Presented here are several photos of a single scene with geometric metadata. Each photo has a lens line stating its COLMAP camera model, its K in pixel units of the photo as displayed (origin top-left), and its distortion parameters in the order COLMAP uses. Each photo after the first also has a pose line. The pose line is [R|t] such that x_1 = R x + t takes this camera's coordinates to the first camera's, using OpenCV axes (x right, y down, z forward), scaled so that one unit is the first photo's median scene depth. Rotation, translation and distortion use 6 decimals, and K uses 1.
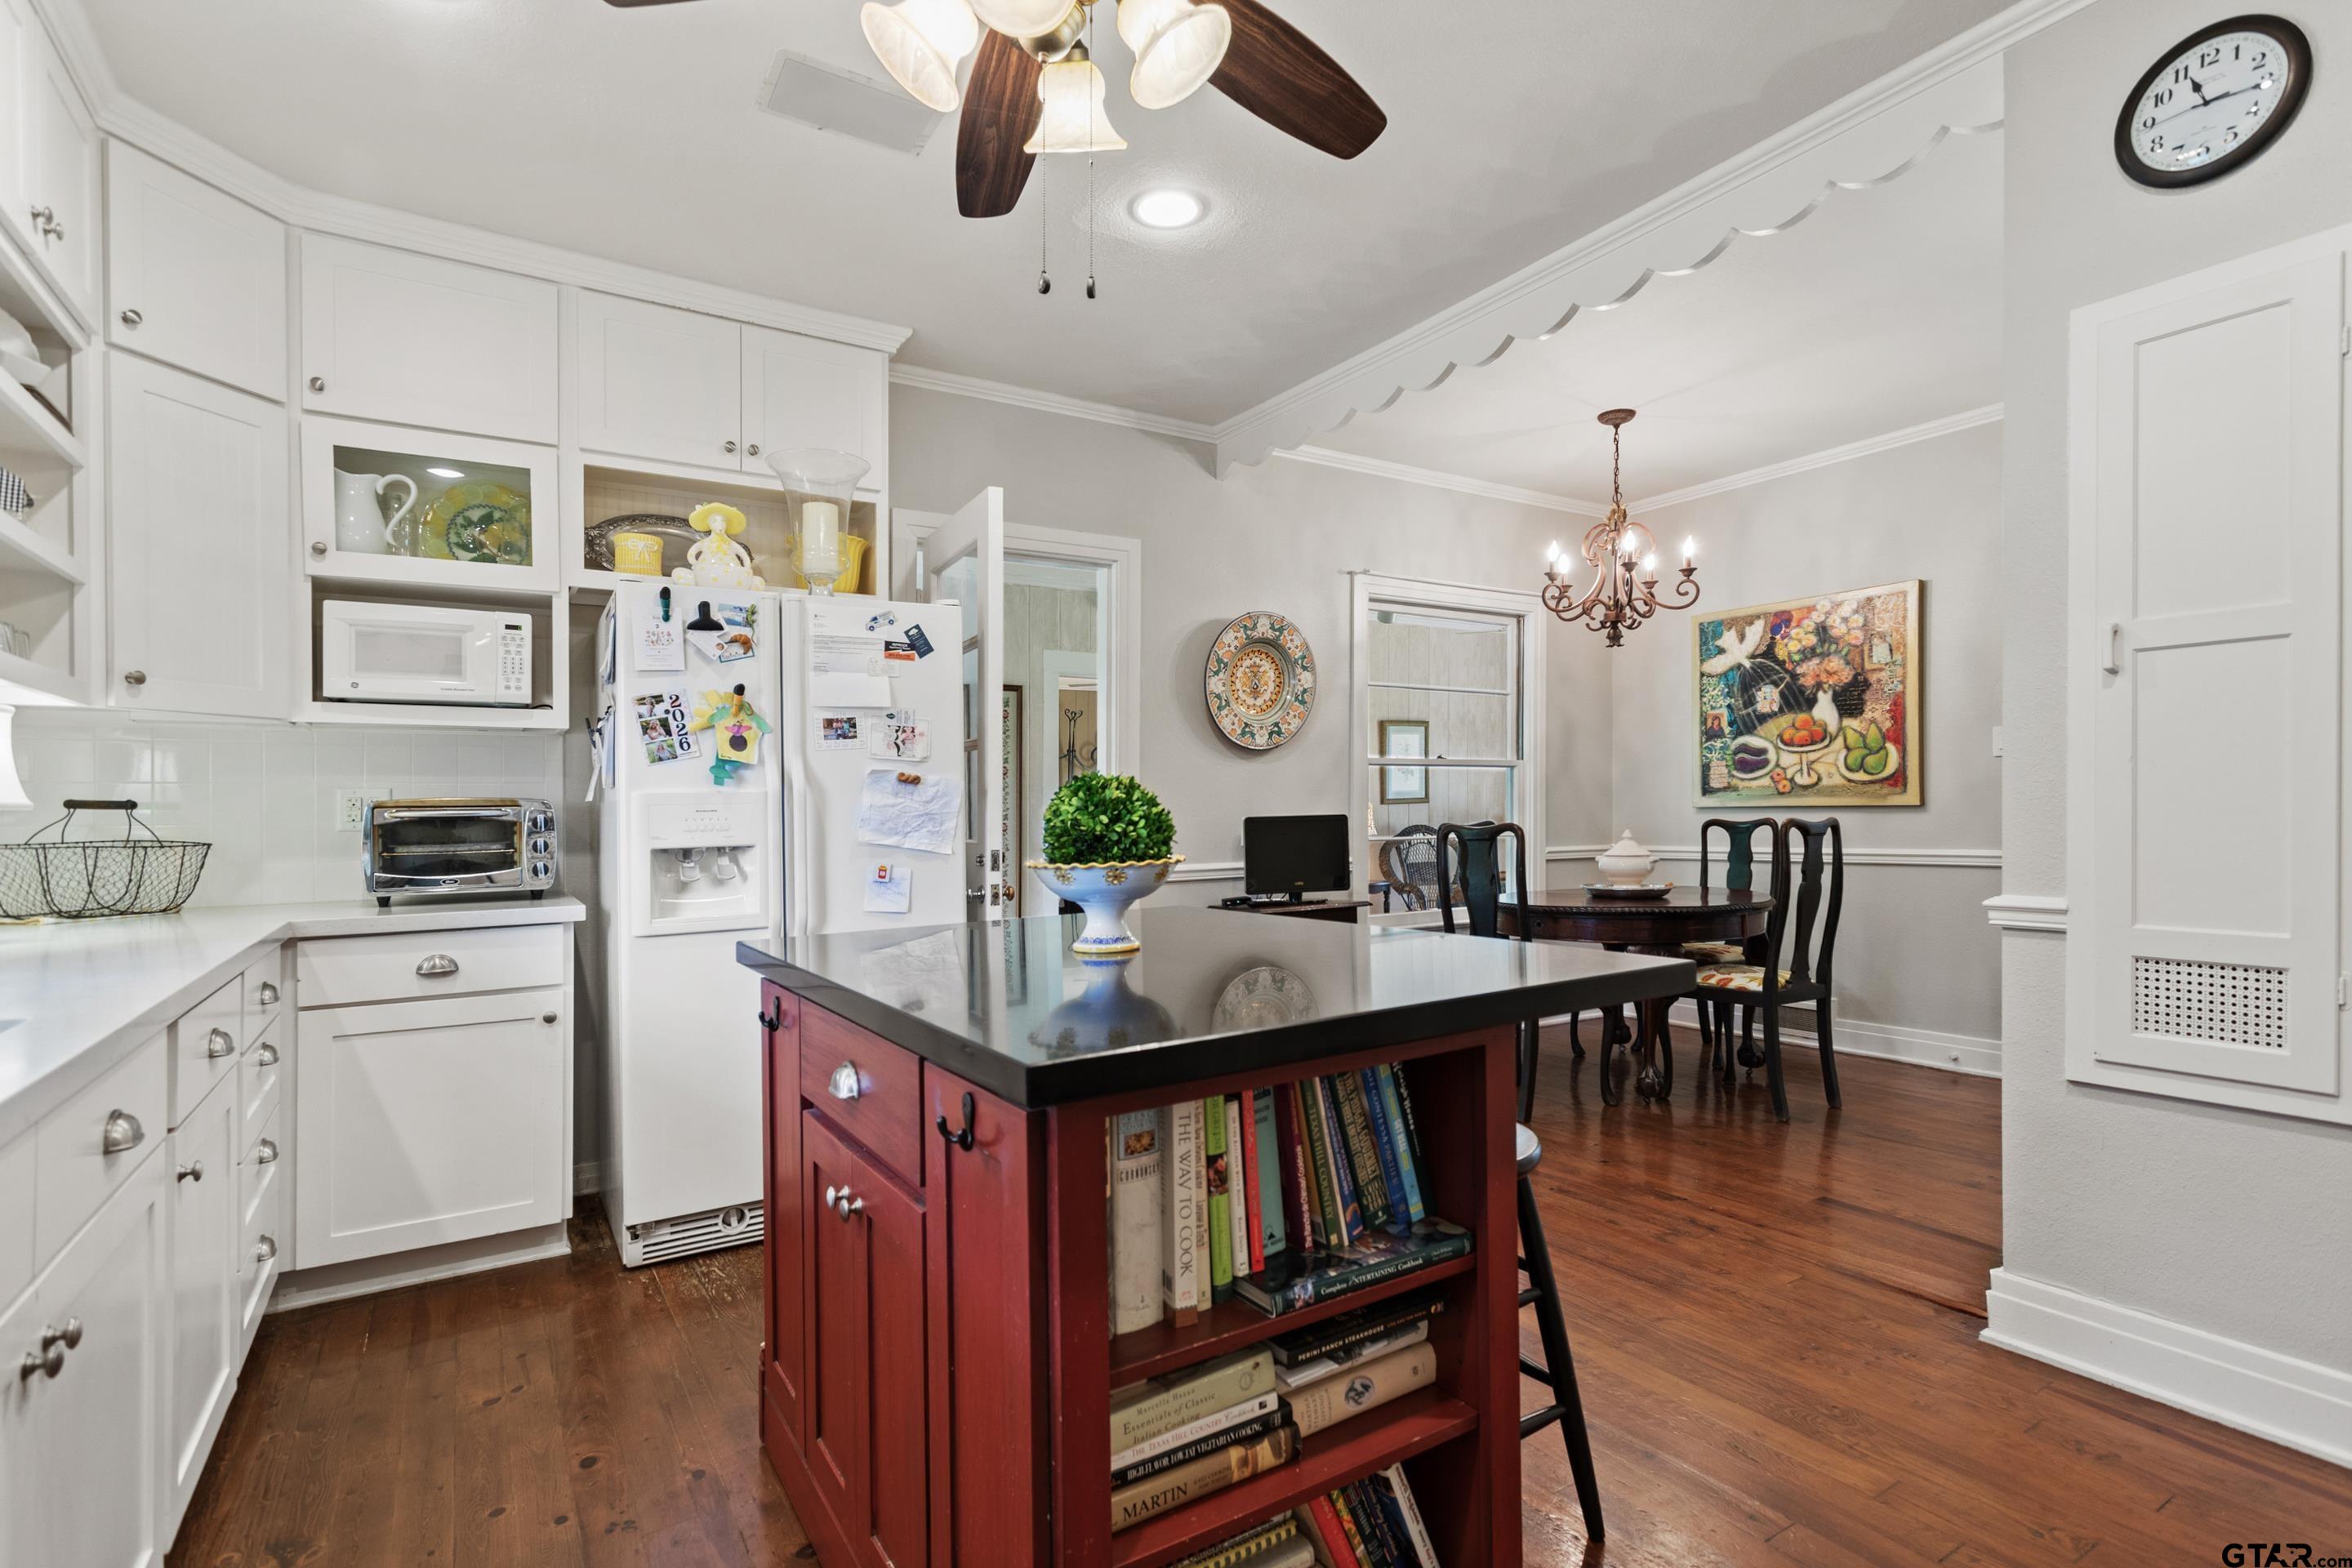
lens RADIAL K [[1141.2, 0, 1208.4], [0, 1141.2, 818.5], [0, 0, 1]] dist [0.013380, 0.000306]
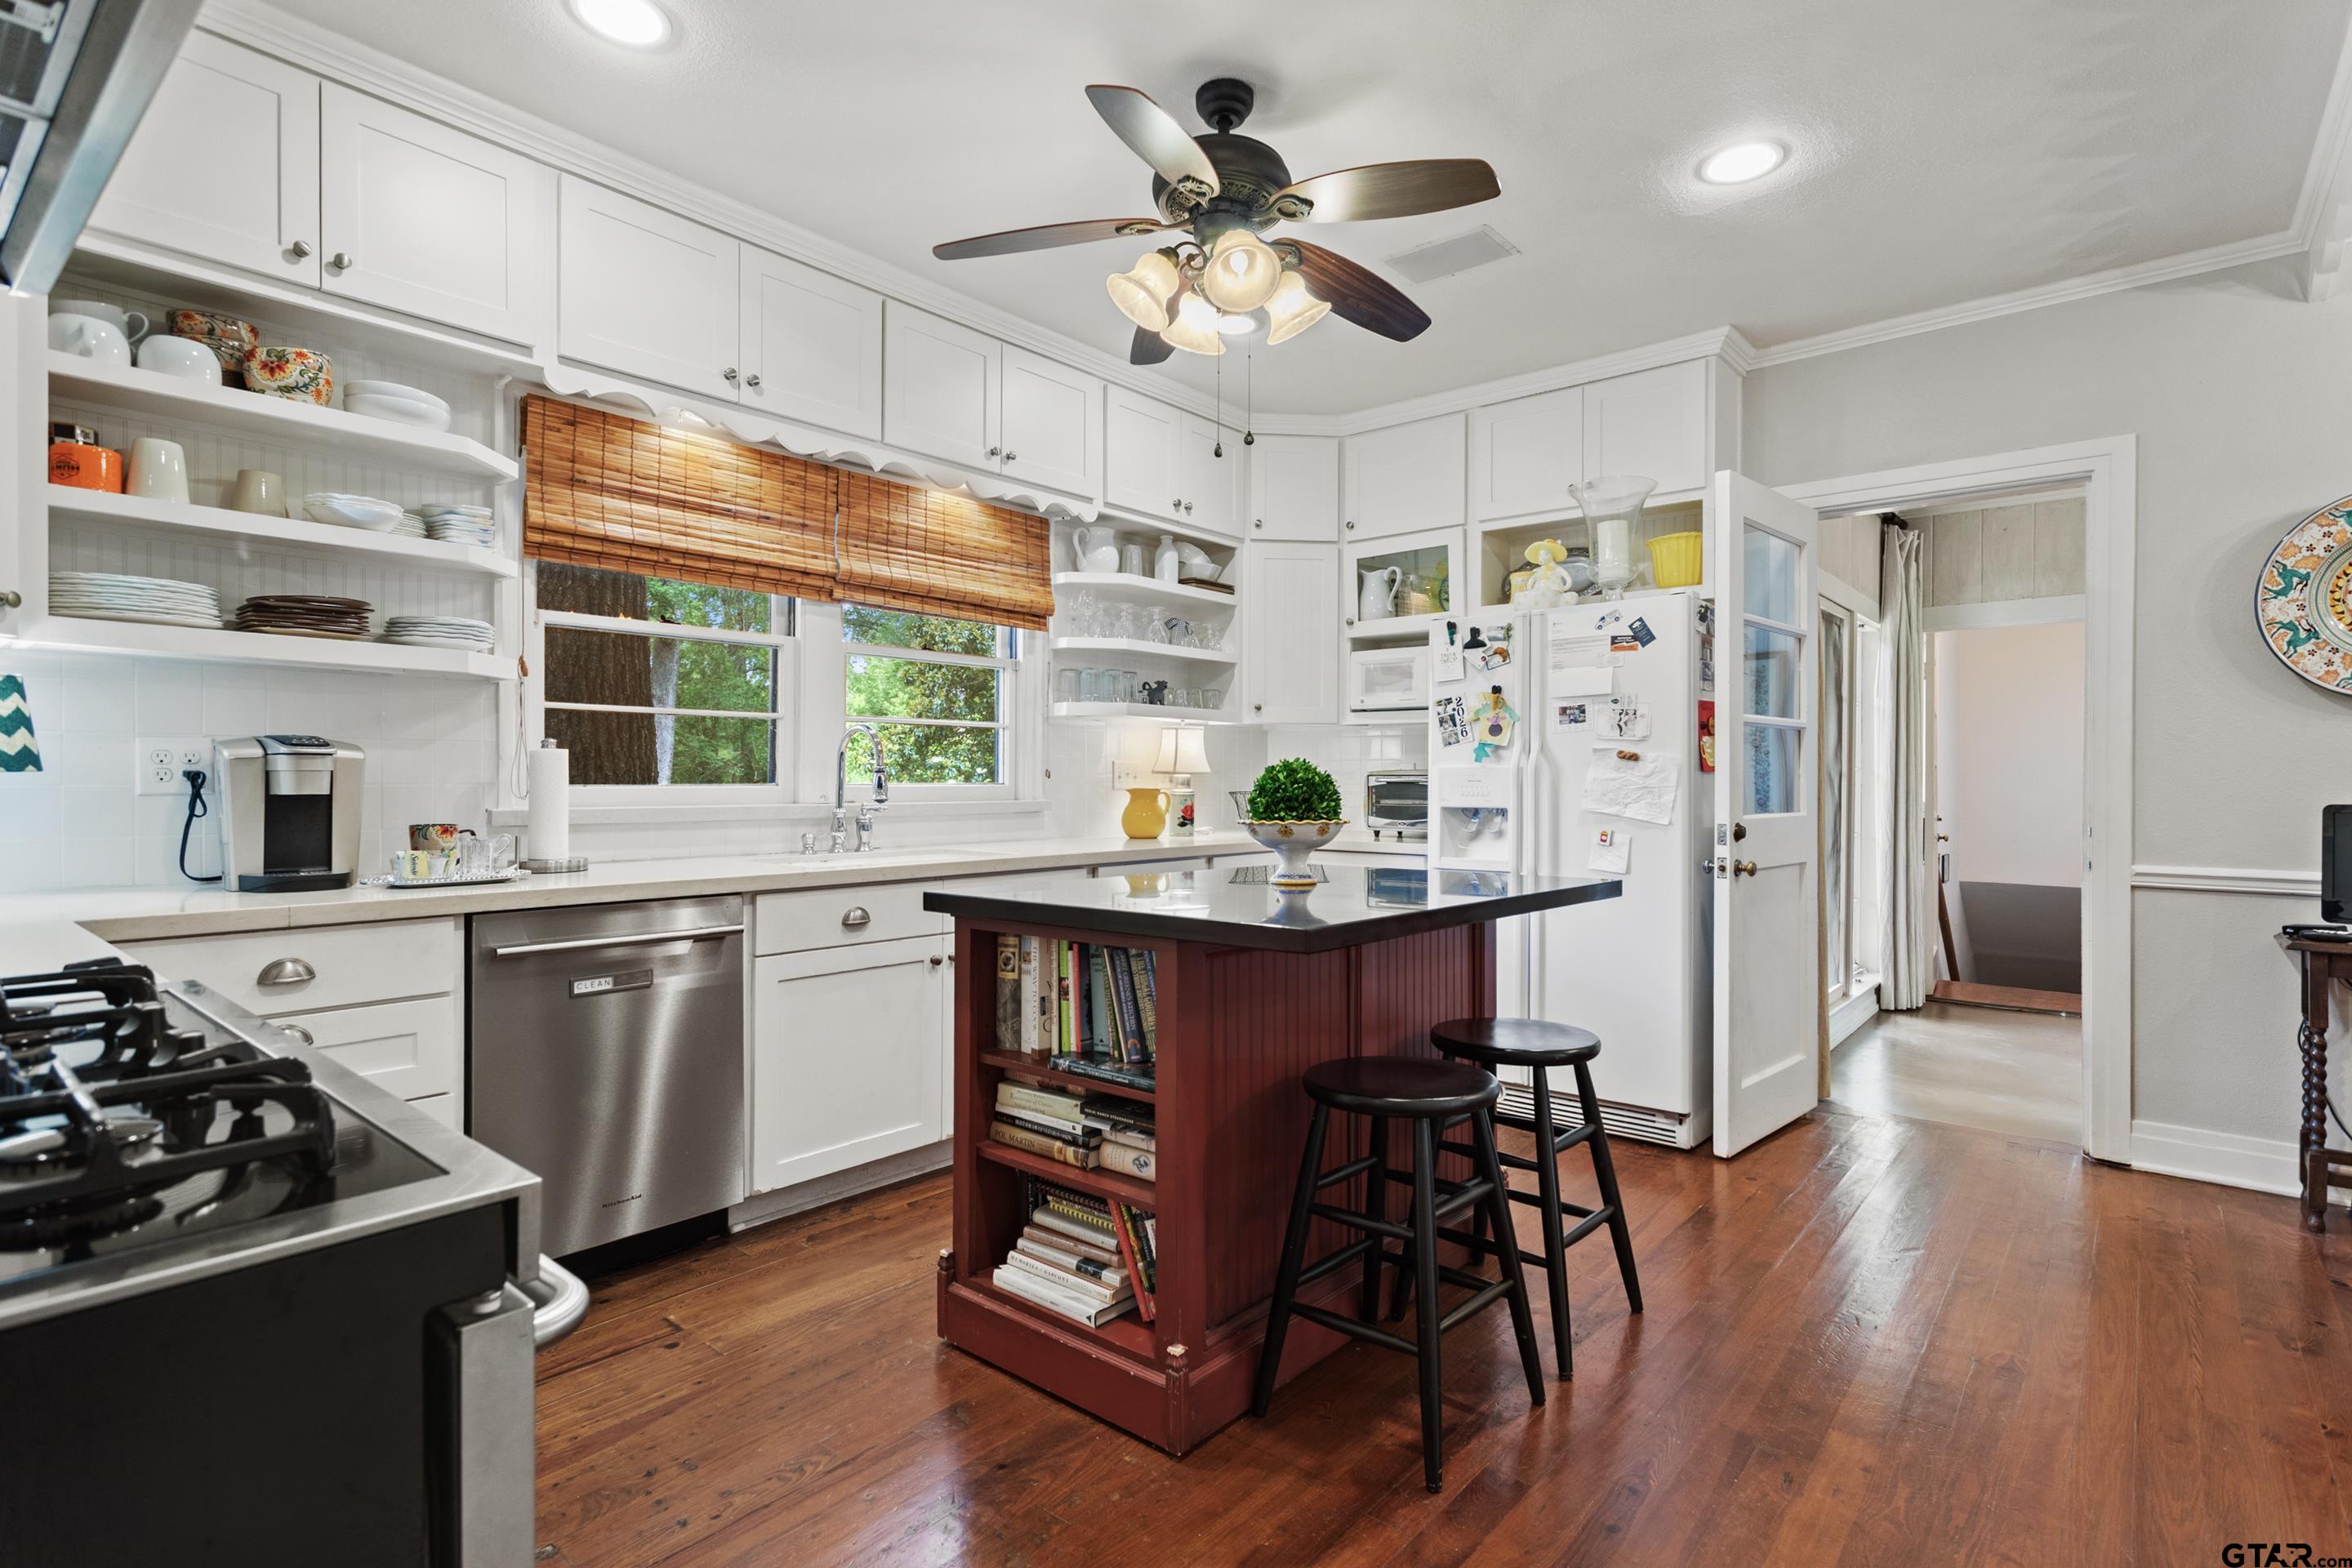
lens RADIAL K [[1151.8, 0, 1200.8], [0, 1151.8, 787.2], [0, 0, 1]] dist [0.001387, 0.000224]
pose [[0.296291, 0.023187, -0.954816, 0.744316], [-0.017880, 0.999665, 0.018728, -0.018478], [0.954930, 0.011523, 0.296606, 0.276300]]
